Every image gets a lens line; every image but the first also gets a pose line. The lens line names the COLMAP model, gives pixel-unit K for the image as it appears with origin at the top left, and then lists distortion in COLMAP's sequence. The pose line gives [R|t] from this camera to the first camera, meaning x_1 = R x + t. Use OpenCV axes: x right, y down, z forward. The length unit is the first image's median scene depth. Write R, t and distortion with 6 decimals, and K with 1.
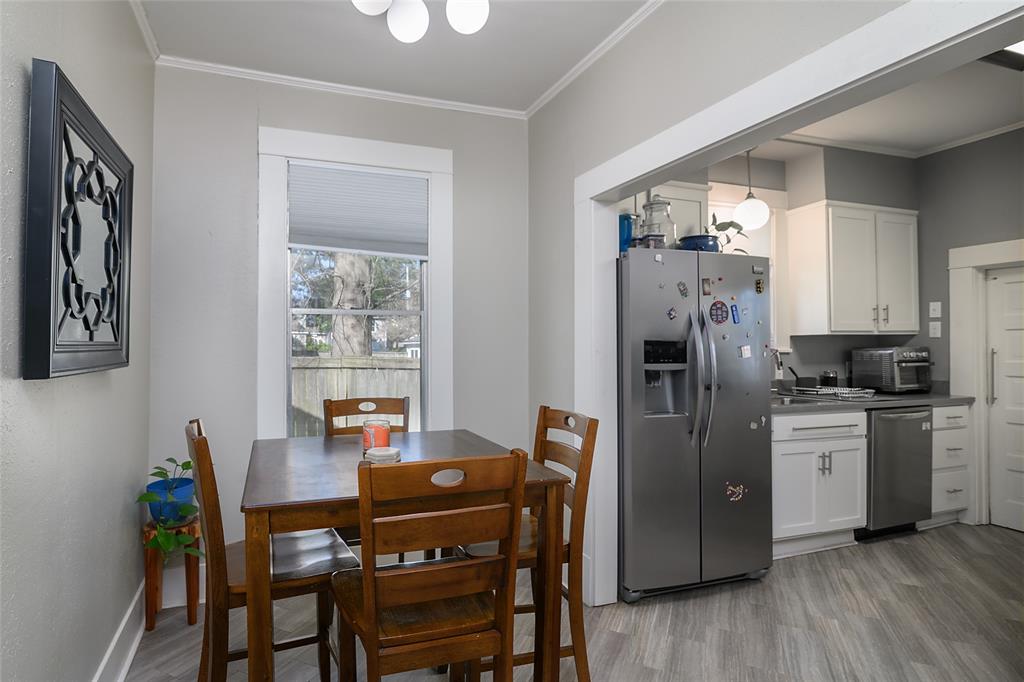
lens RADIAL K [[453.1, 0, 512.0], [0, 453.1, 341.0], [0, 0, 1]] dist [-0.007794, 0.000063]
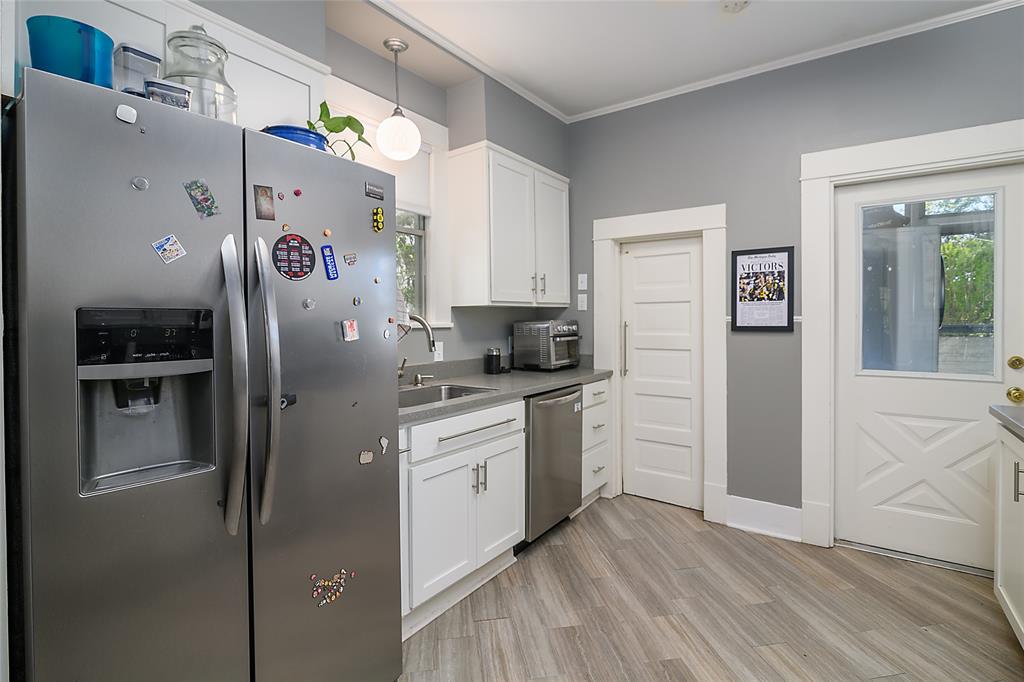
lens RADIAL K [[503.7, 0, 510.9], [0, 503.7, 318.8], [0, 0, 1]] dist [-0.001818, -0.000517]
pose [[0.808591, -0.003858, 0.588358, 0.202261], [-0.001199, 0.999966, 0.008205, 0.002347], [-0.588370, -0.007340, 0.808559, 0.244488]]
